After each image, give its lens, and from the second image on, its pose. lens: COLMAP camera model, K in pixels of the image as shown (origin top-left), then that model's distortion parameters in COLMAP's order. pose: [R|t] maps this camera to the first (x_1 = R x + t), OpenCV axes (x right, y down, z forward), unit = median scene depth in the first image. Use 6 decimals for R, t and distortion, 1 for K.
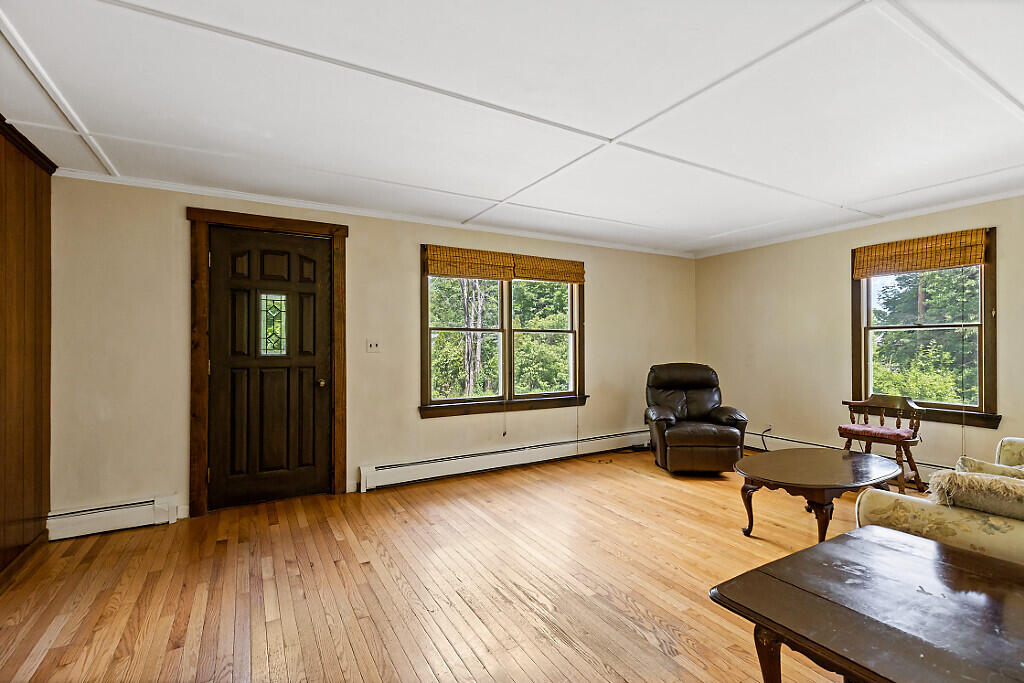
lens RADIAL K [[464.4, 0, 512.7], [0, 464.4, 343.6], [0, 0, 1]] dist [0.003420, 0.000562]
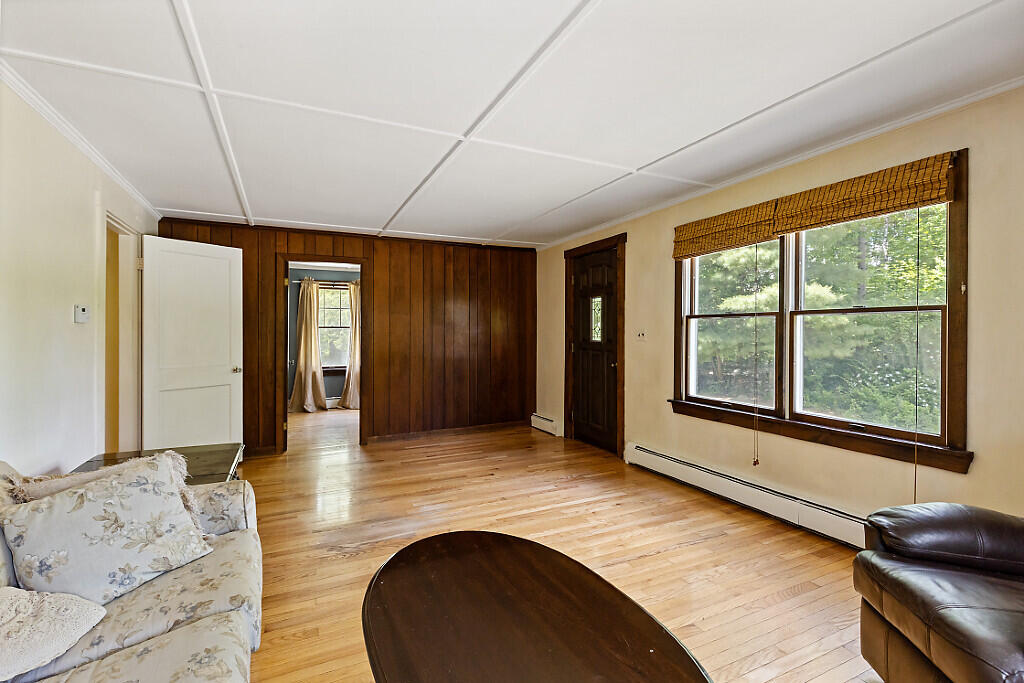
lens RADIAL K [[464.4, 0, 510.8], [0, 464.4, 331.7], [0, 0, 1]] dist [0.003420, 0.000562]
pose [[-0.079325, 0.001118, -0.996848, 0.815125], [-0.001466, 0.999998, 0.001238, -0.004005], [0.996848, 0.001560, -0.079323, 0.786114]]
